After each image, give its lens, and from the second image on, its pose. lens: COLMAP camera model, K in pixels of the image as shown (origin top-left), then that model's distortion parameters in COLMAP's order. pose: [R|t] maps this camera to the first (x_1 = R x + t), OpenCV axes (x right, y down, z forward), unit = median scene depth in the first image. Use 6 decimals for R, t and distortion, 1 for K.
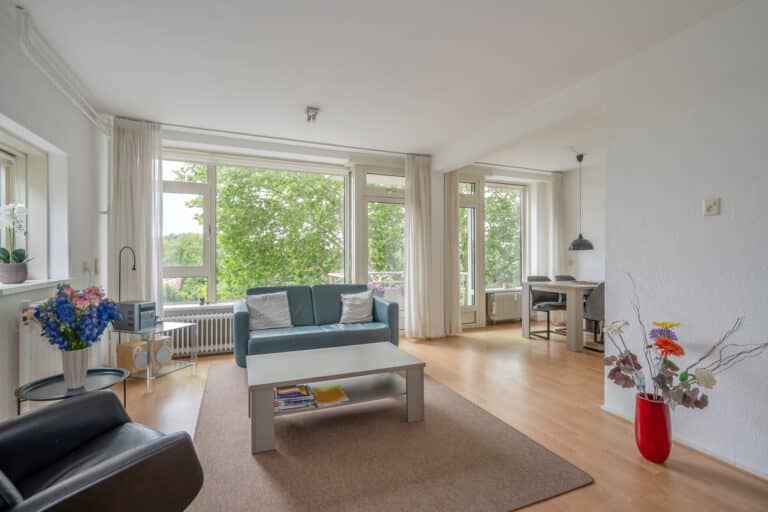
lens RADIAL K [[351.3, 0, 385.5], [0, 351.3, 259.5], [0, 0, 1]] dist [-0.001443, -0.000026]
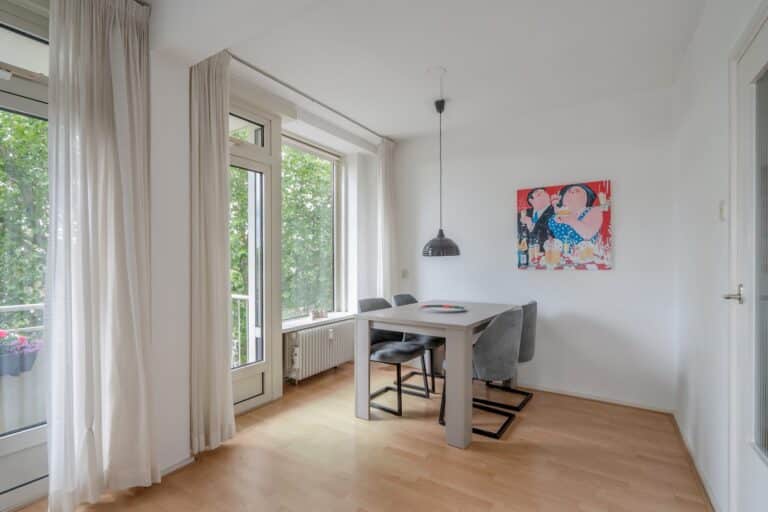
lens RADIAL K [[351.3, 0, 385.5], [0, 351.3, 259.5], [0, 0, 1]] dist [-0.001443, -0.000026]
pose [[0.821685, 0.002265, 0.569938, 0.108794], [0.007047, 0.999875, -0.014133, -0.010893], [-0.569899, 0.015629, 0.821566, 0.473596]]
